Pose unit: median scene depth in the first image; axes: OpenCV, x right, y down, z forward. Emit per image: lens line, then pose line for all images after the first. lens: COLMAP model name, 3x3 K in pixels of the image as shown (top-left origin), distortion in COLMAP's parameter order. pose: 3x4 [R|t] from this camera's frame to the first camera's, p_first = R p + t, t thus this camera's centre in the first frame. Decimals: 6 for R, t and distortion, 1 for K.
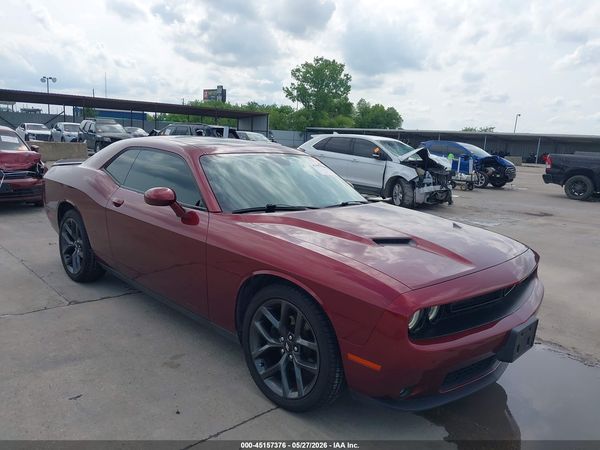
lens RADIAL K [[474.5, 0, 300.5], [0, 474.5, 220.8], [0, 0, 1]] dist [0.010522, -0.011259]
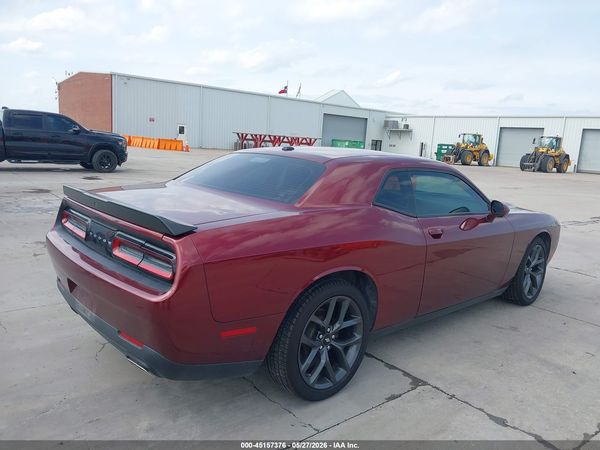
lens RADIAL K [[474.5, 0, 311.7], [0, 474.5, 225.9], [0, 0, 1]] dist [0.010522, -0.011259]
pose [[0.043416, -0.222656, 0.973930, -0.952029], [0.112467, 0.969742, 0.216685, -0.203891], [-0.992706, 0.100128, 0.067144, 0.900310]]
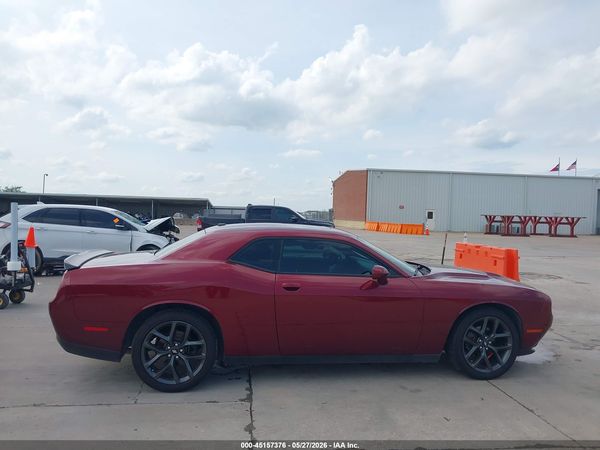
lens RADIAL K [[474.5, 0, 309.4], [0, 474.5, 239.1], [0, 0, 1]] dist [0.010522, -0.011259]
pose [[0.580840, -0.079615, 0.810115, -0.950492], [0.146994, 0.989103, -0.008188, -0.101400], [-0.800636, 0.123838, 0.586214, 0.243174]]
